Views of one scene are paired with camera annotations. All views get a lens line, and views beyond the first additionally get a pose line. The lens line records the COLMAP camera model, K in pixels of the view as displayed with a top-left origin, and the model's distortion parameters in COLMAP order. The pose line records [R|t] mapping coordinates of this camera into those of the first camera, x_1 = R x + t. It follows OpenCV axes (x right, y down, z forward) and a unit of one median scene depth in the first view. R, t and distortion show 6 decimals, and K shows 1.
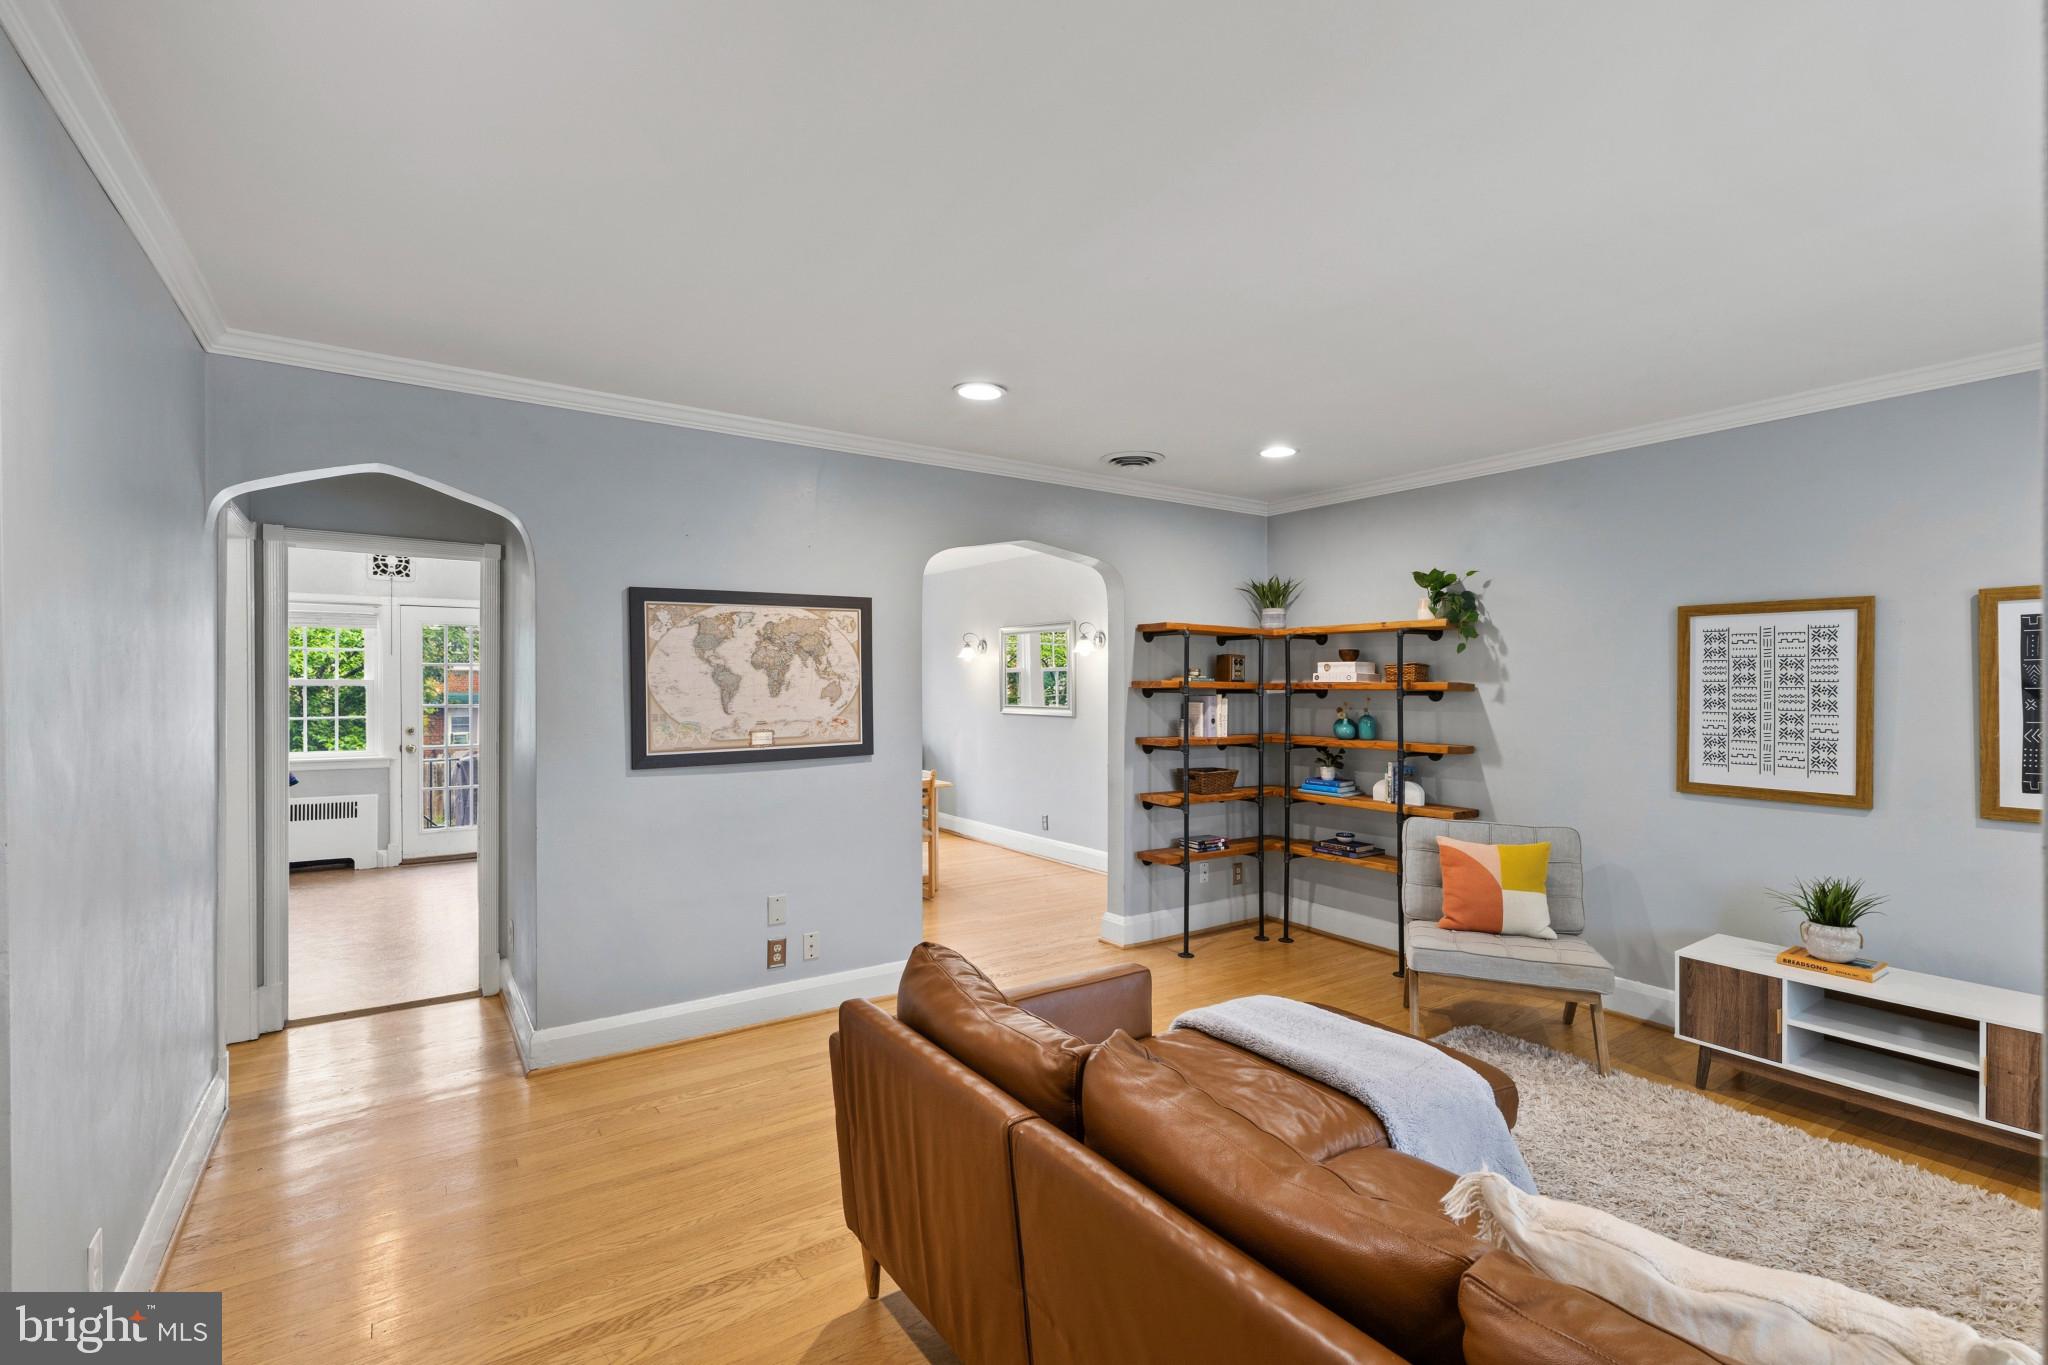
lens RADIAL K [[925.8, 0, 1021.7], [0, 925.8, 687.4], [0, 0, 1]] dist [0.004306, -0.000902]
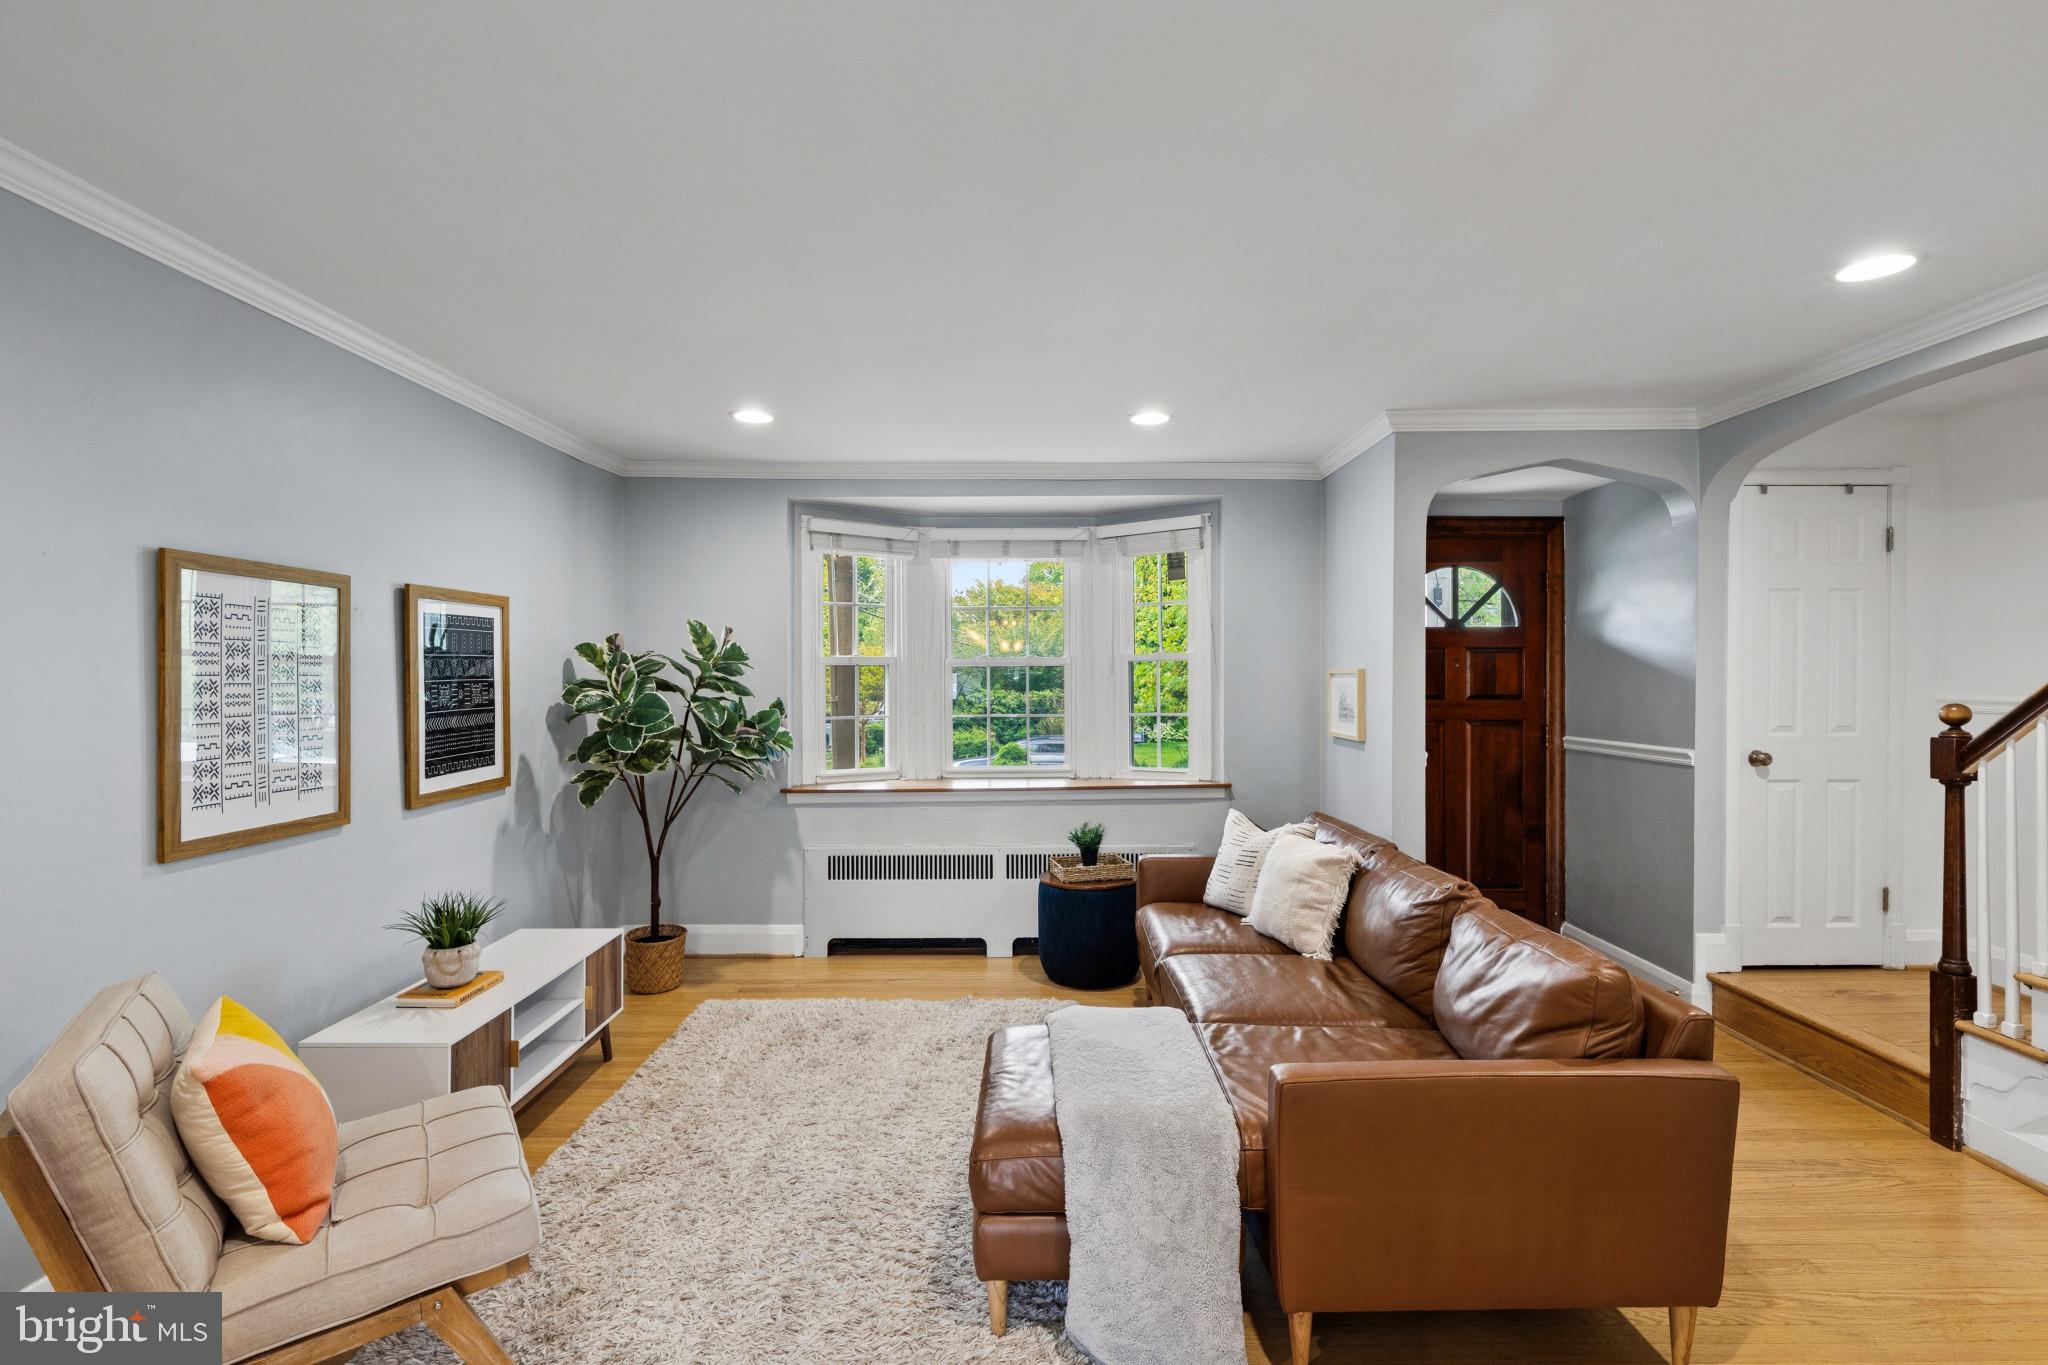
lens RADIAL K [[925.8, 0, 1033.4], [0, 925.8, 677.6], [0, 0, 1]] dist [0.004306, -0.000902]
pose [[-0.834031, -0.002701, 0.551711, -0.072515], [0.003473, 0.999943, 0.010146, -0.008782], [-0.551706, 0.010378, -0.833974, 1.136380]]
